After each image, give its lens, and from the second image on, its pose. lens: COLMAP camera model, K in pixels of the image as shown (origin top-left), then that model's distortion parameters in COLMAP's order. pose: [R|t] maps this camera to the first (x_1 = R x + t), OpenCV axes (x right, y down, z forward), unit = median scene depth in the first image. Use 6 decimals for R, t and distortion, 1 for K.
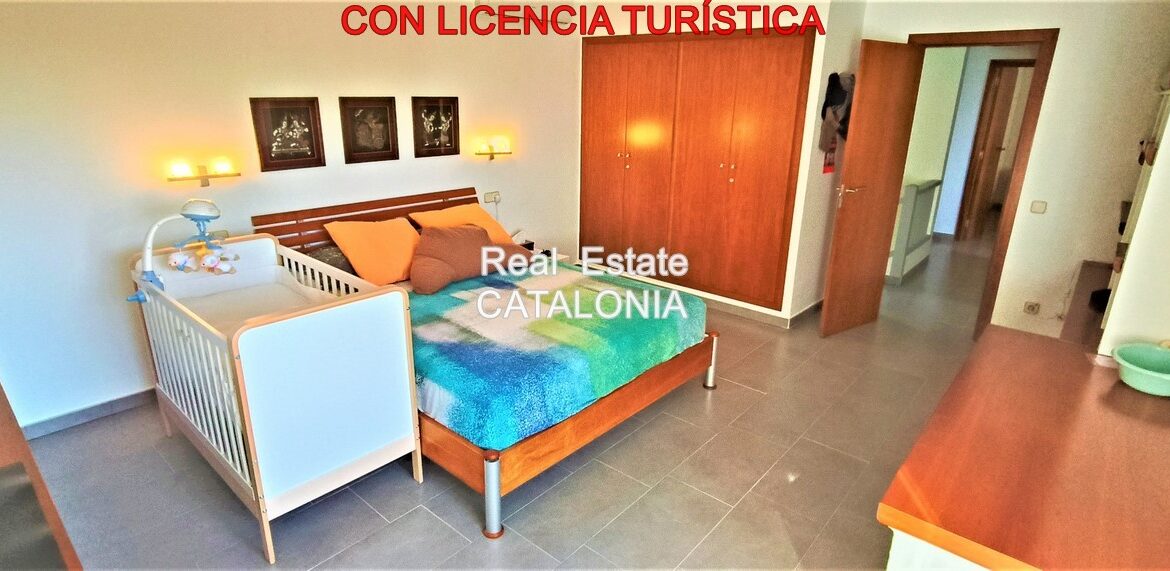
lens RADIAL K [[598.4, 0, 584.2], [0, 598.4, 281.2], [0, 0, 1]] dist [0.011906, -0.000554]
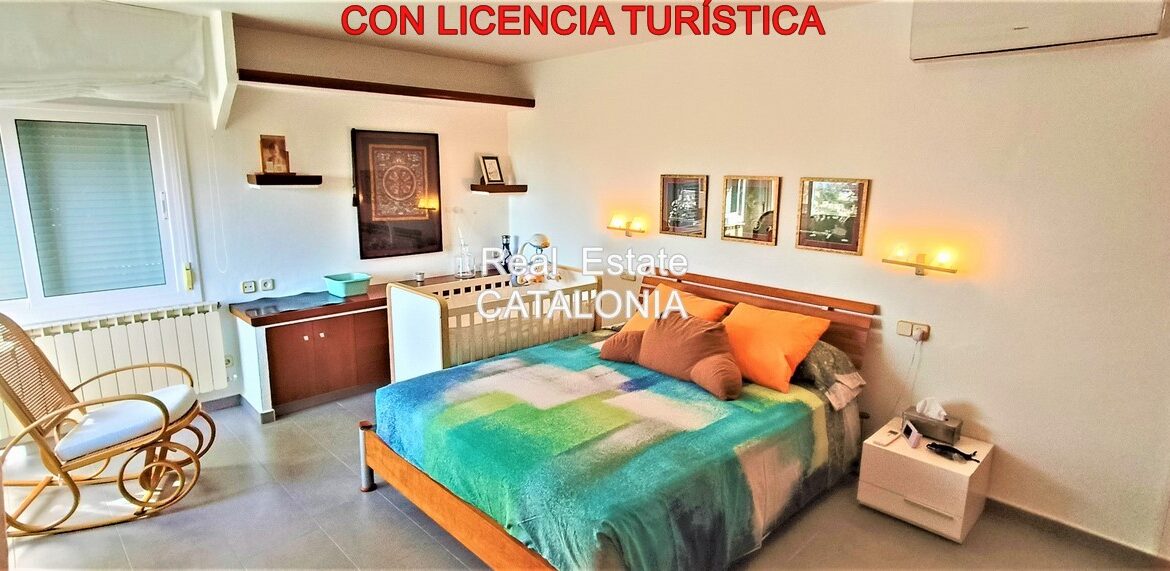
lens RADIAL K [[598.4, 0, 585.8], [0, 598.4, 286.2], [0, 0, 1]] dist [0.011906, -0.000554]
pose [[-0.060653, 0.178029, -0.982154, 0.699466], [-0.330288, 0.924956, 0.188058, -0.266598], [0.941930, 0.335800, 0.002700, 0.907087]]
